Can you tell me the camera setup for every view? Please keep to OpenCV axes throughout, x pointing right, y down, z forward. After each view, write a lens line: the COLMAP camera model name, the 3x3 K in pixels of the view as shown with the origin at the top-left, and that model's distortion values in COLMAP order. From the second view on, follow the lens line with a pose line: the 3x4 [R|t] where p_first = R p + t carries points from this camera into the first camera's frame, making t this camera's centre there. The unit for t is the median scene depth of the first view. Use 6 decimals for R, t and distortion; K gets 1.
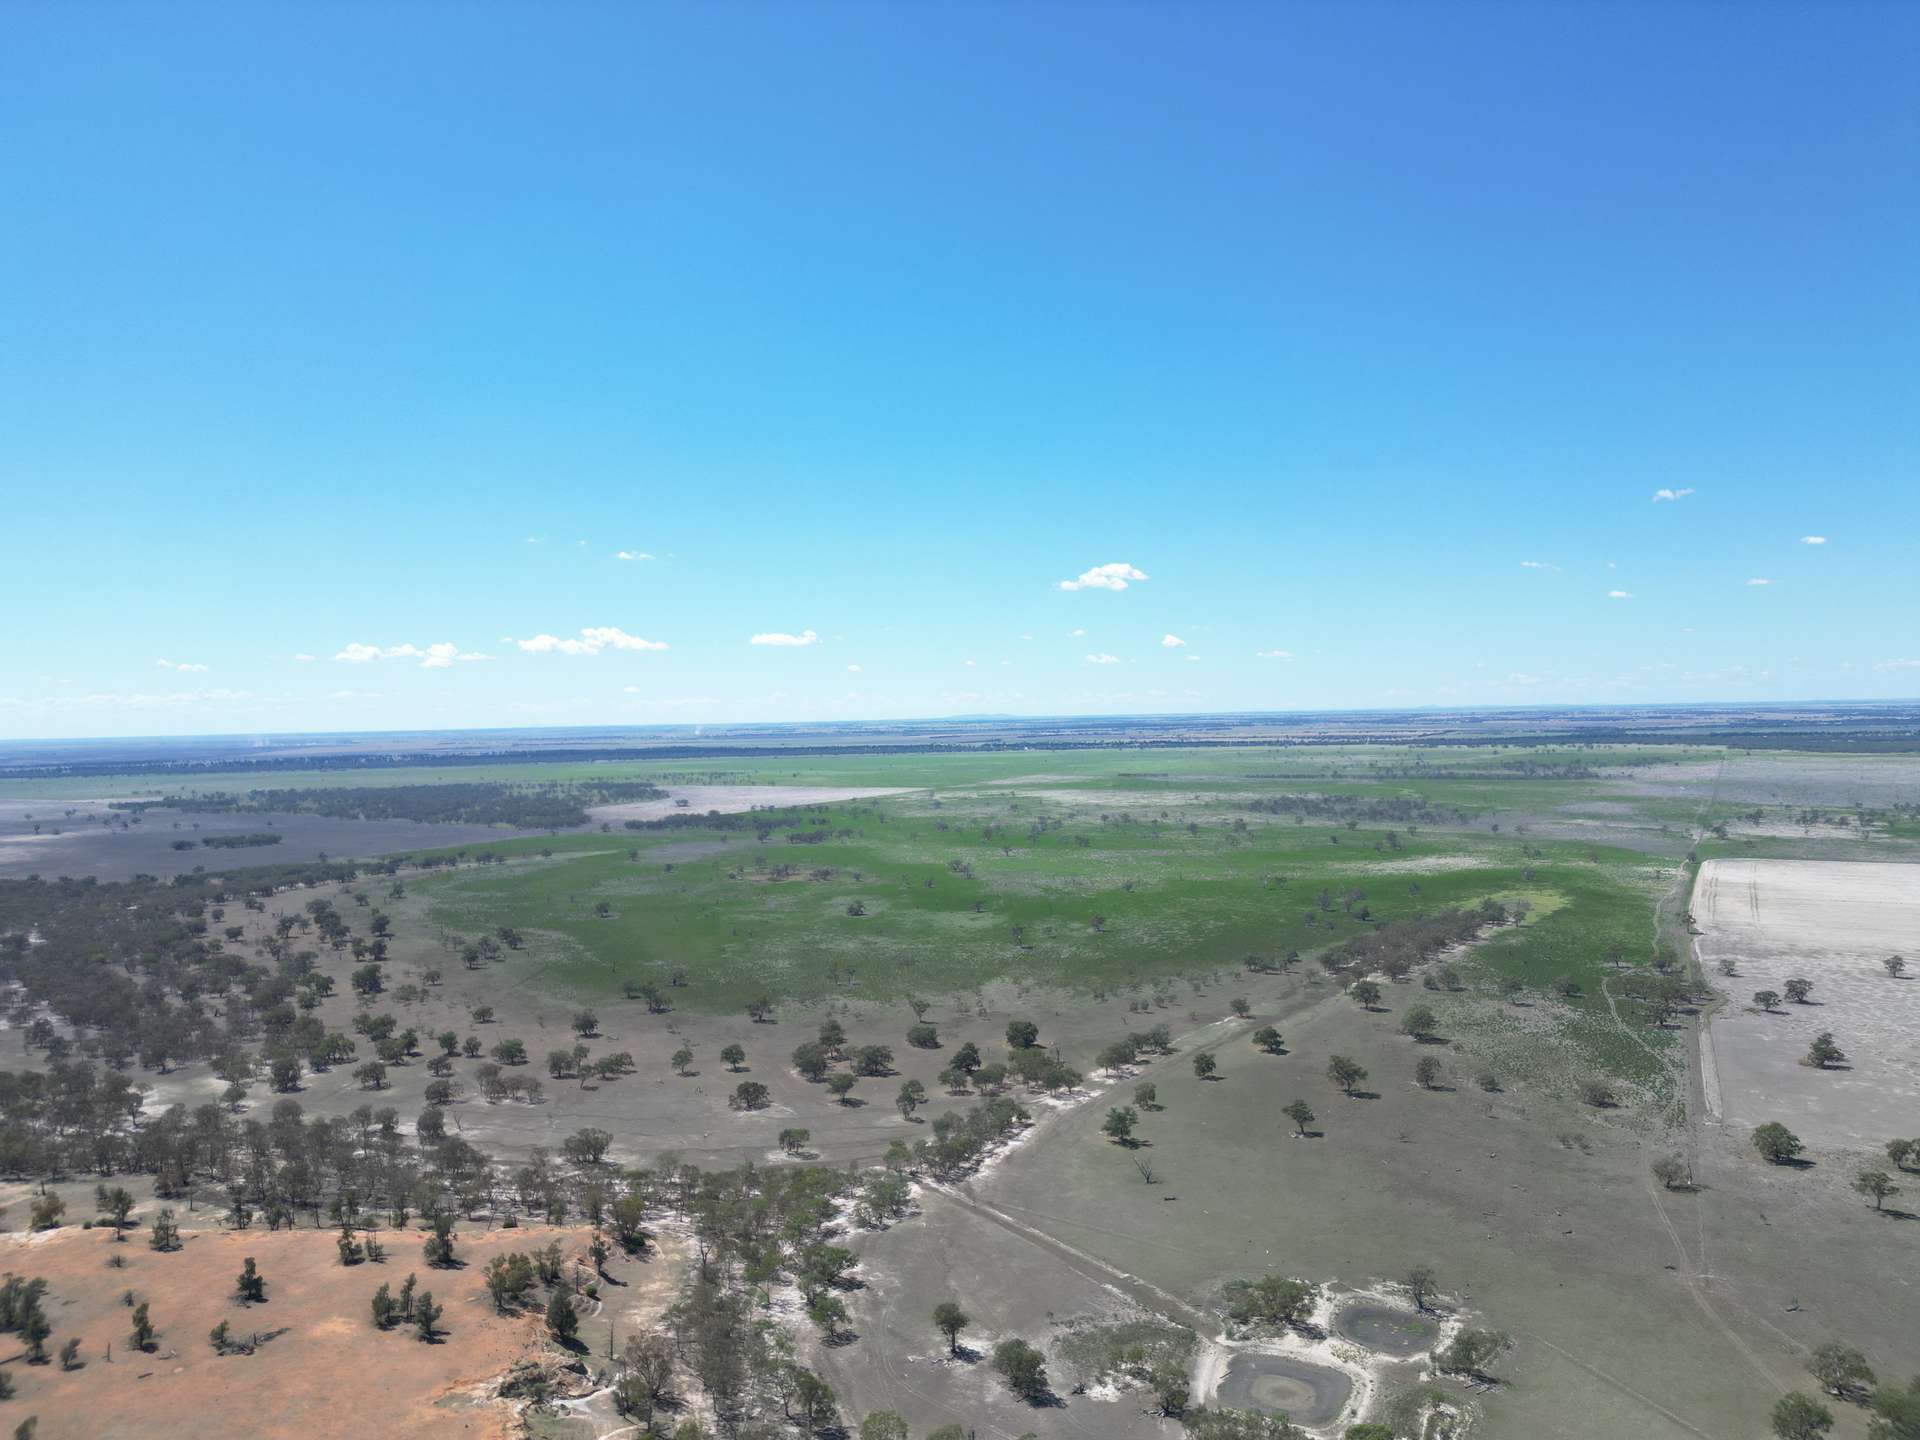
lens RADIAL K [[1344.0, 0, 966.2], [0, 1344.0, 724.6], [0, 0, 1]] dist [0.069463, -0.073245]
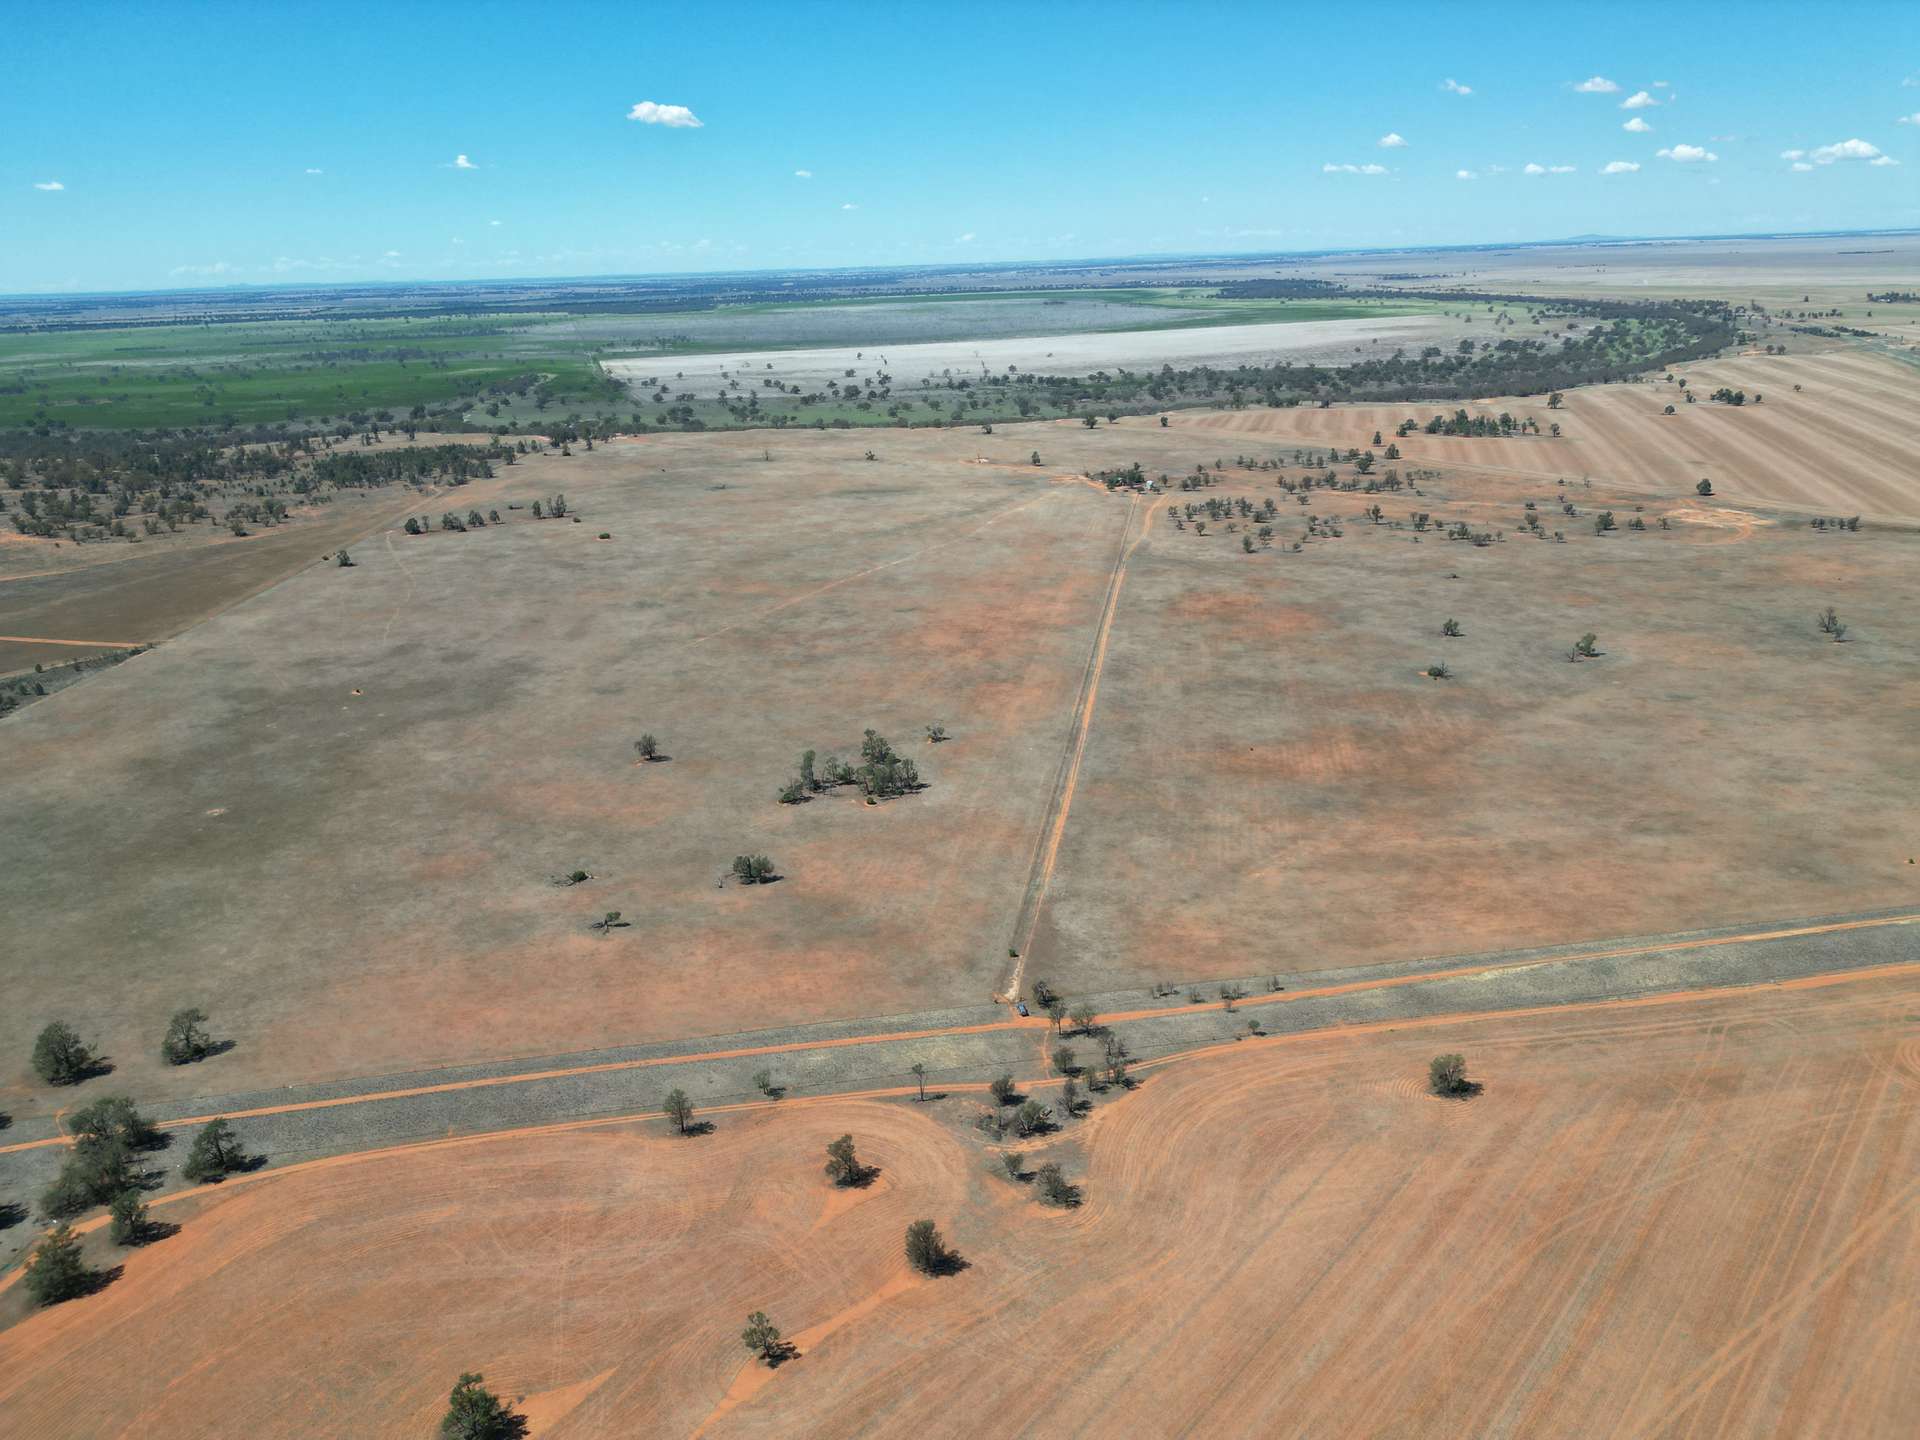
lens RADIAL K [[1344.0, 0, 966.2], [0, 1344.0, 724.6], [0, 0, 1]] dist [0.069463, -0.073245]
pose [[0.692314, -0.238238, 0.681134, -0.157231], [0.026404, 0.951658, 0.306021, 0.002381], [-0.721113, -0.193879, 0.665137, -0.227319]]
